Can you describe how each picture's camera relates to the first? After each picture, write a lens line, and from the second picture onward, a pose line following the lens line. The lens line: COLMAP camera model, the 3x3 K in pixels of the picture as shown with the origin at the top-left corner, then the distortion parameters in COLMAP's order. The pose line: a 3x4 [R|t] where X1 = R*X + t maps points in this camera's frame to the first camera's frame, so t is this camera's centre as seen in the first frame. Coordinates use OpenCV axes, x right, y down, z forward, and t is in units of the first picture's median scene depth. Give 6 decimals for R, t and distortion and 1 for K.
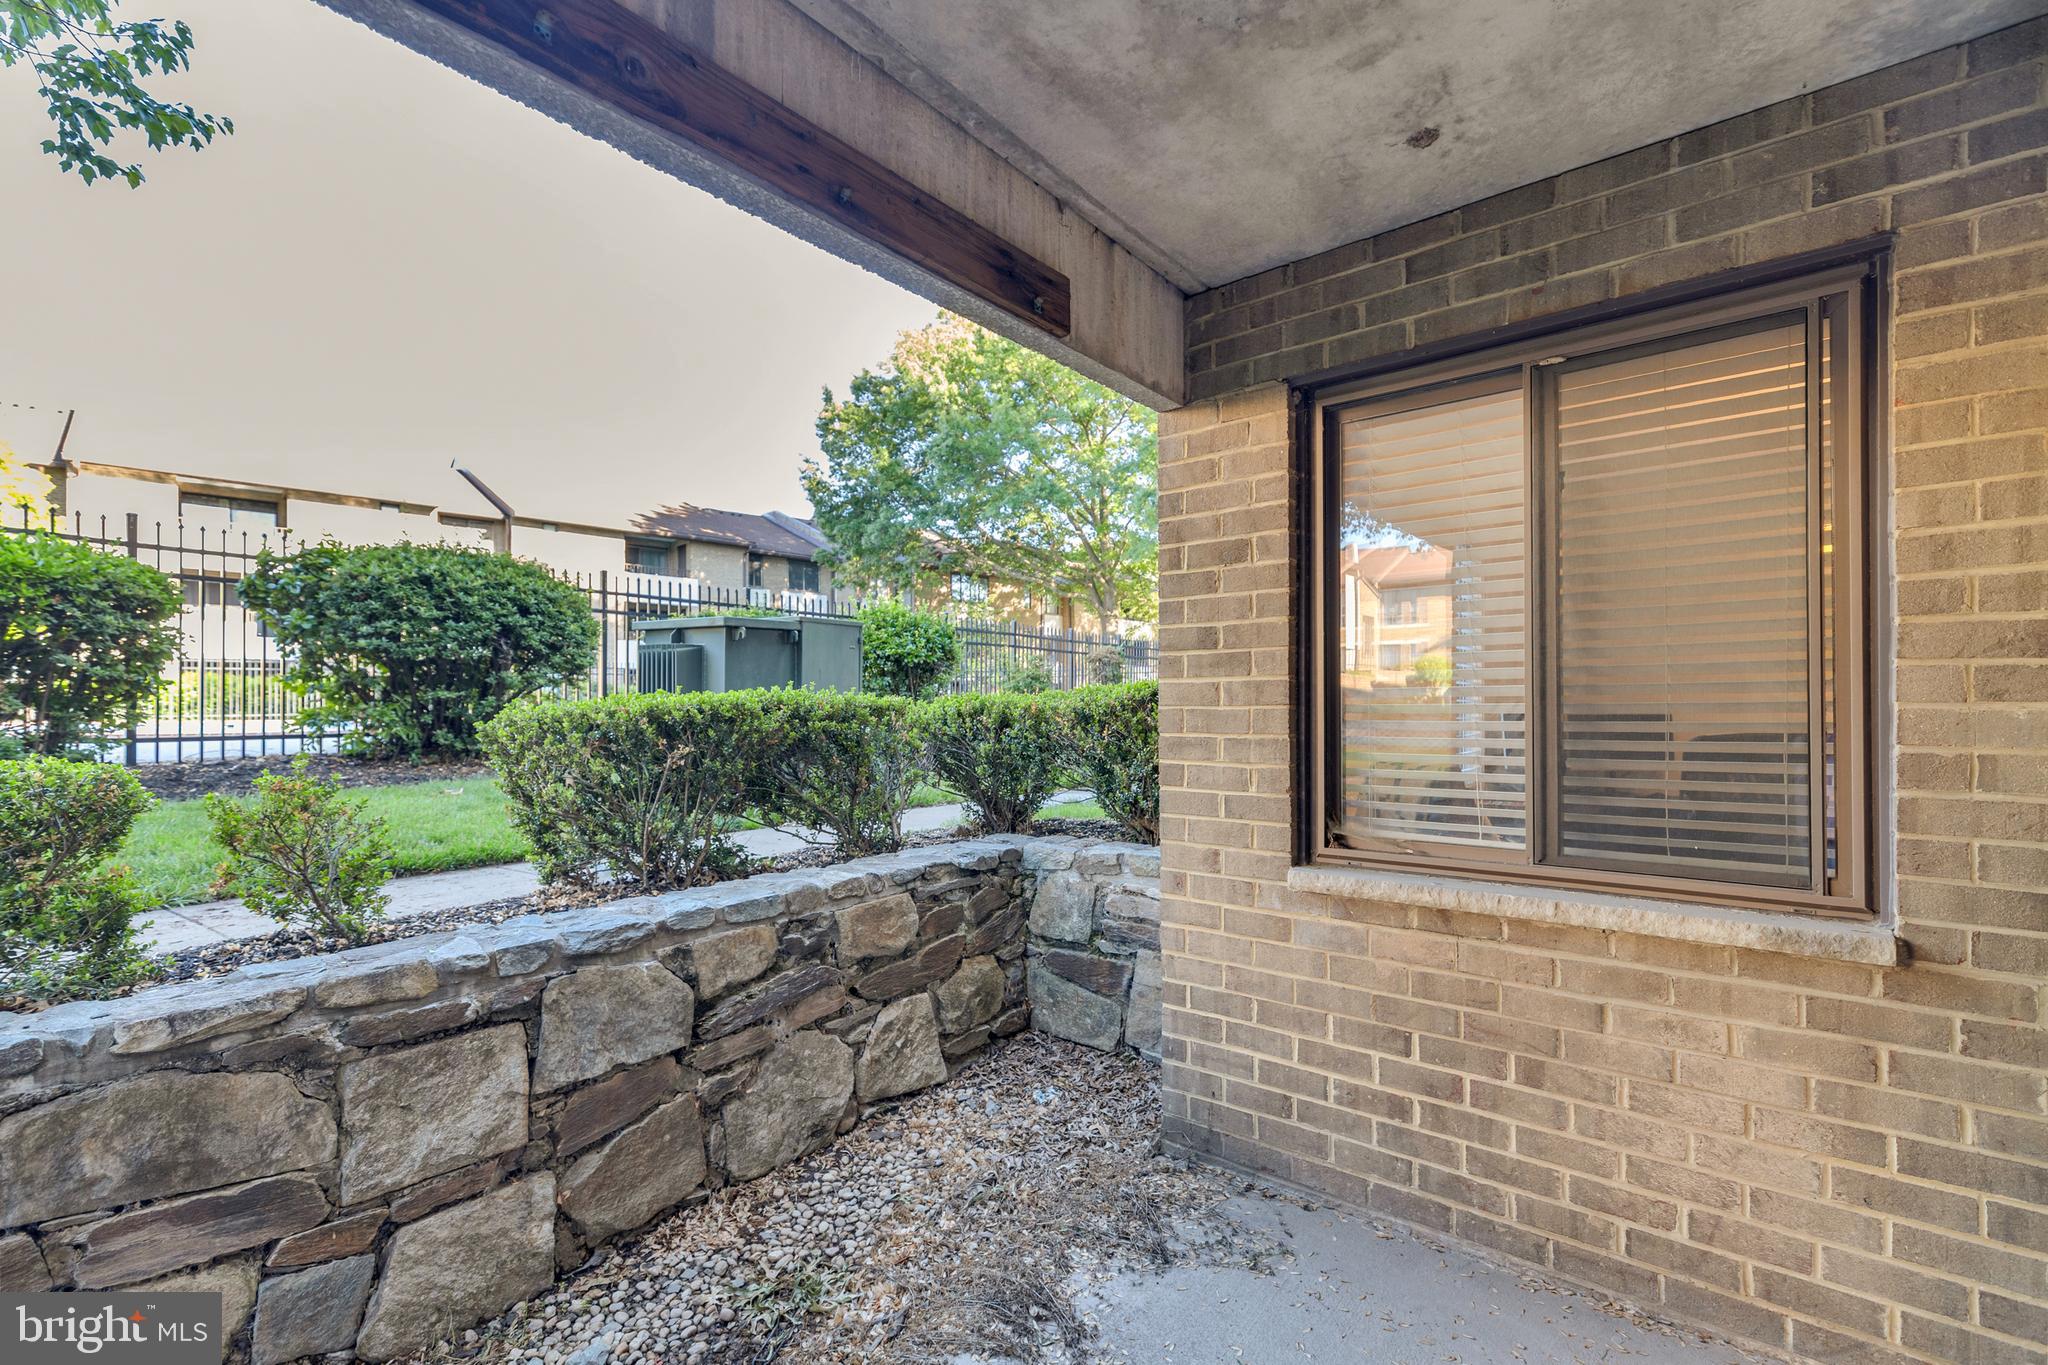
lens RADIAL K [[917.3, 0, 1044.4], [0, 917.3, 698.3], [0, 0, 1]] dist [0.001513, -0.000035]
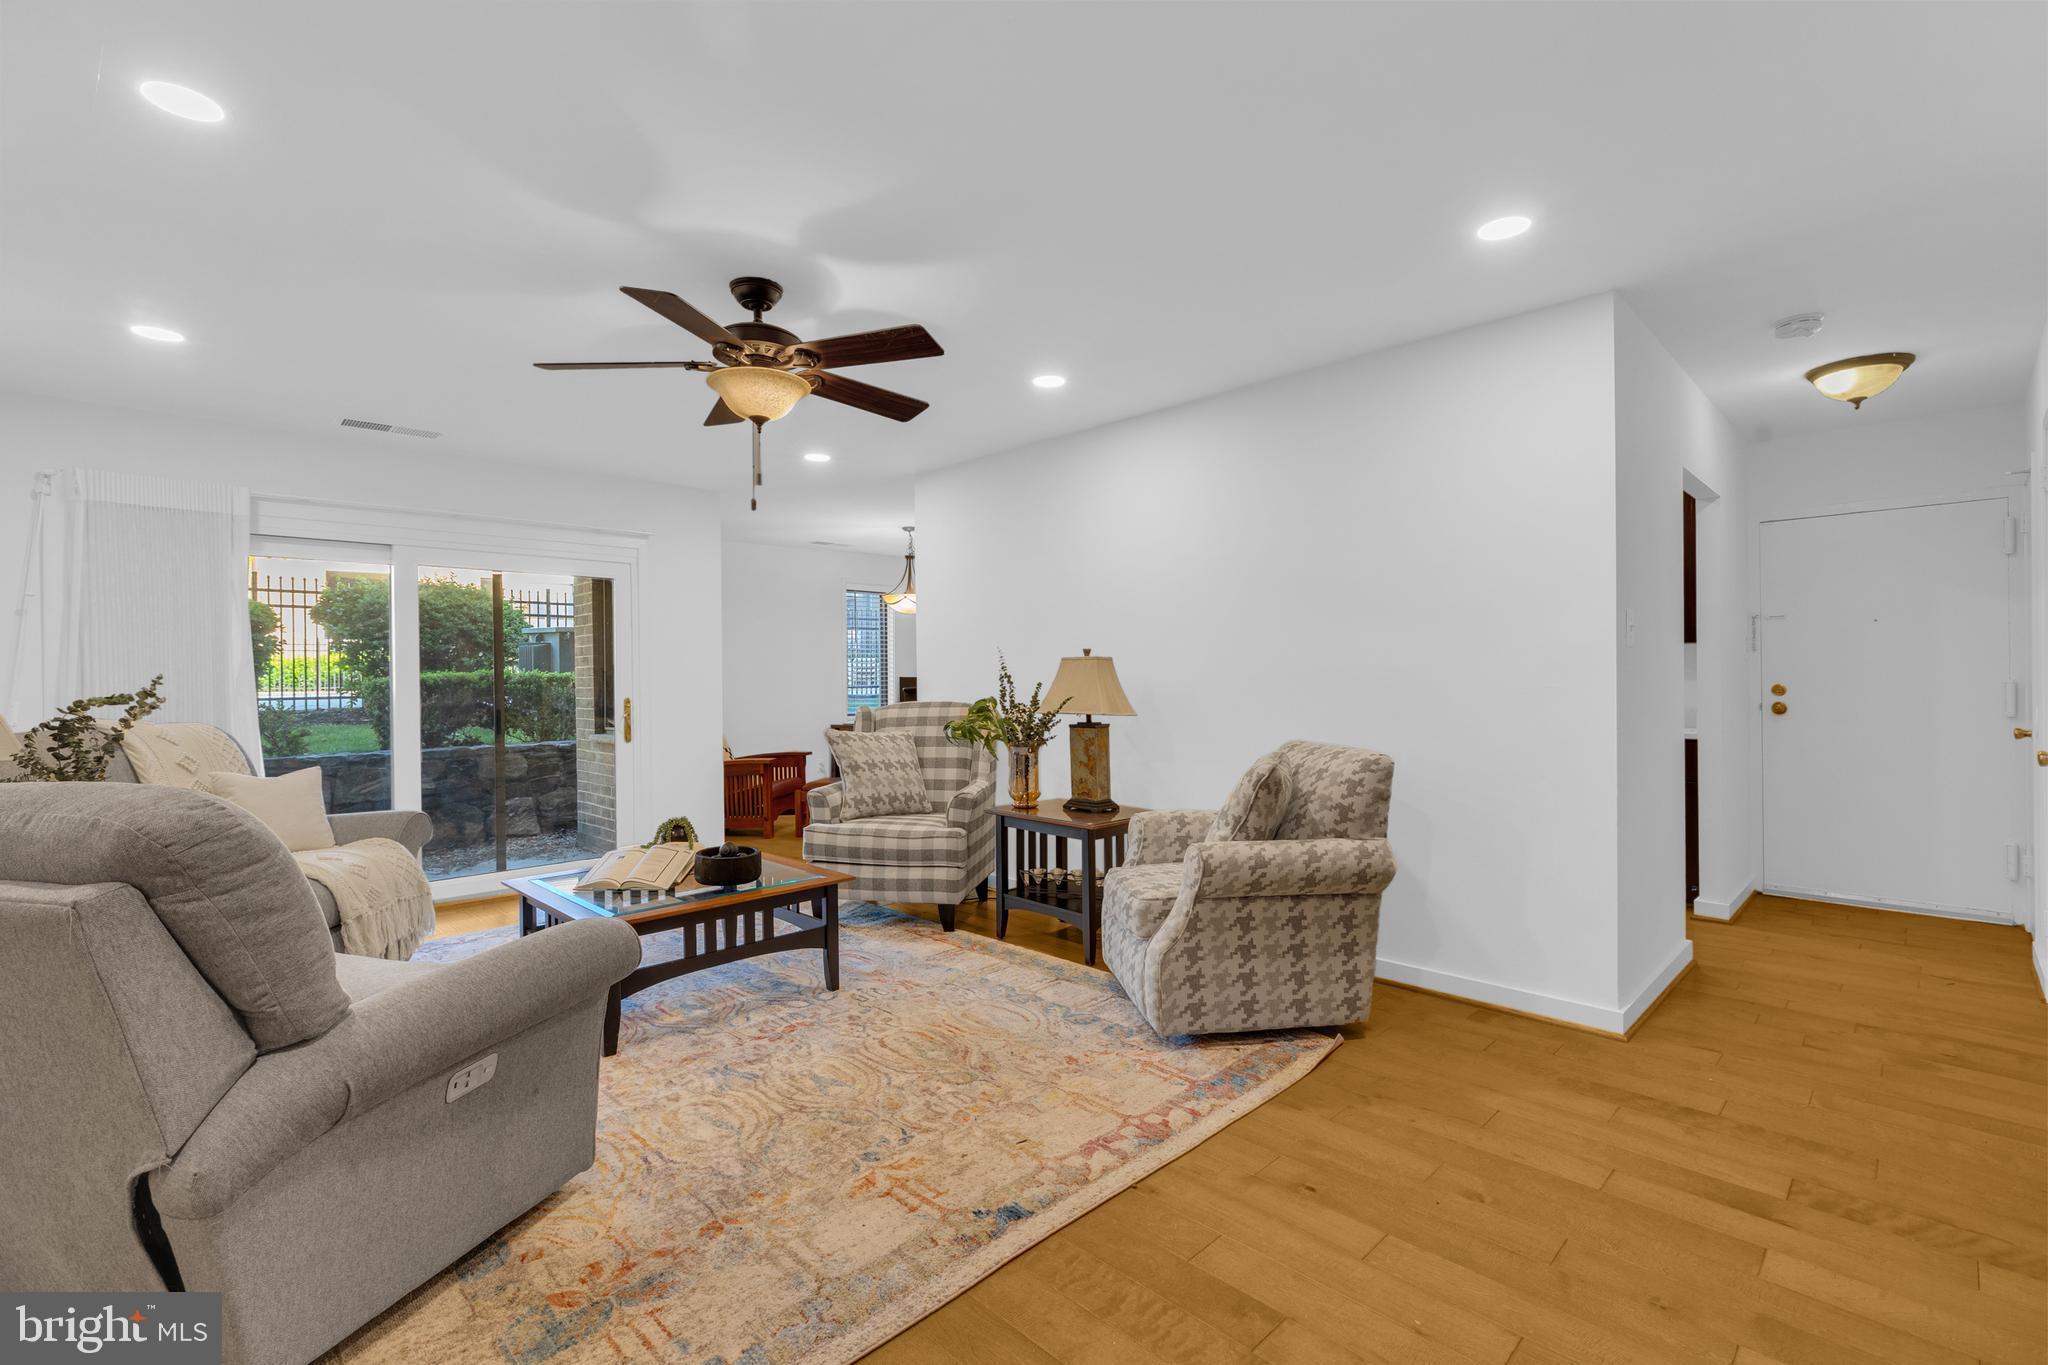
lens RADIAL K [[910.7, 0, 1016.9], [0, 910.7, 677.5], [0, 0, 1]] dist [0.003660, 0.000265]
pose [[0.992328, -0.004169, -0.123560, 1.746579], [0.005063, 0.999963, 0.006920, 0.001112], [0.123527, -0.007493, 0.992313, -1.461855]]
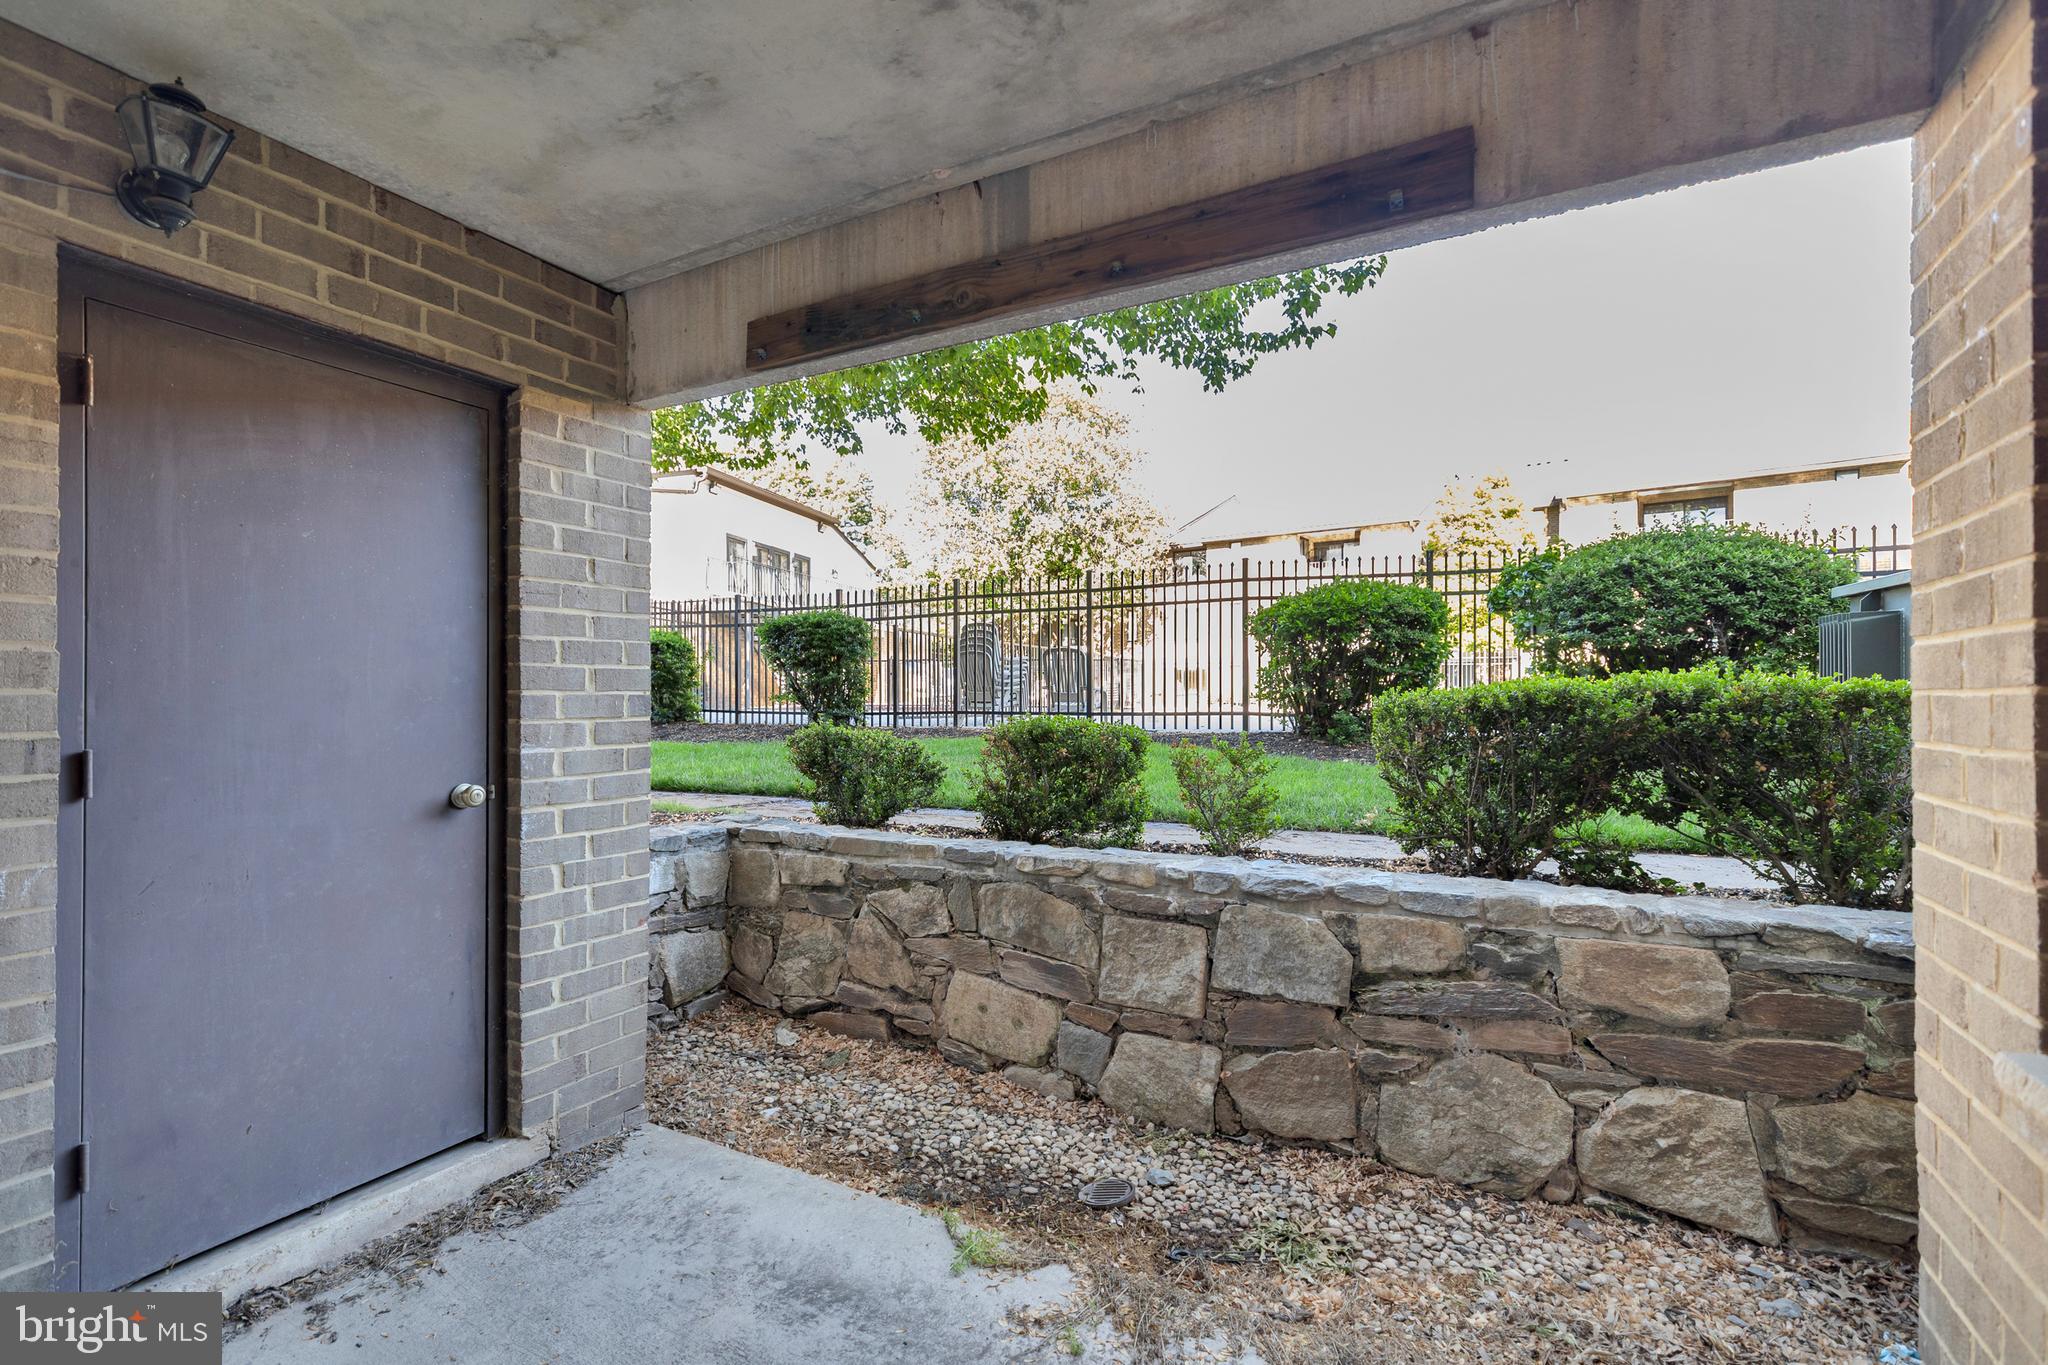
lens RADIAL K [[919.2, 0, 1000.1], [0, 919.2, 686.7], [0, 0, 1]] dist [0.000601, 0.000166]
pose [[0.155668, -0.008819, -0.987770, 0.593327], [0.009131, 0.999930, -0.007488, 0.005433], [0.987767, -0.007854, 0.155738, 0.413822]]
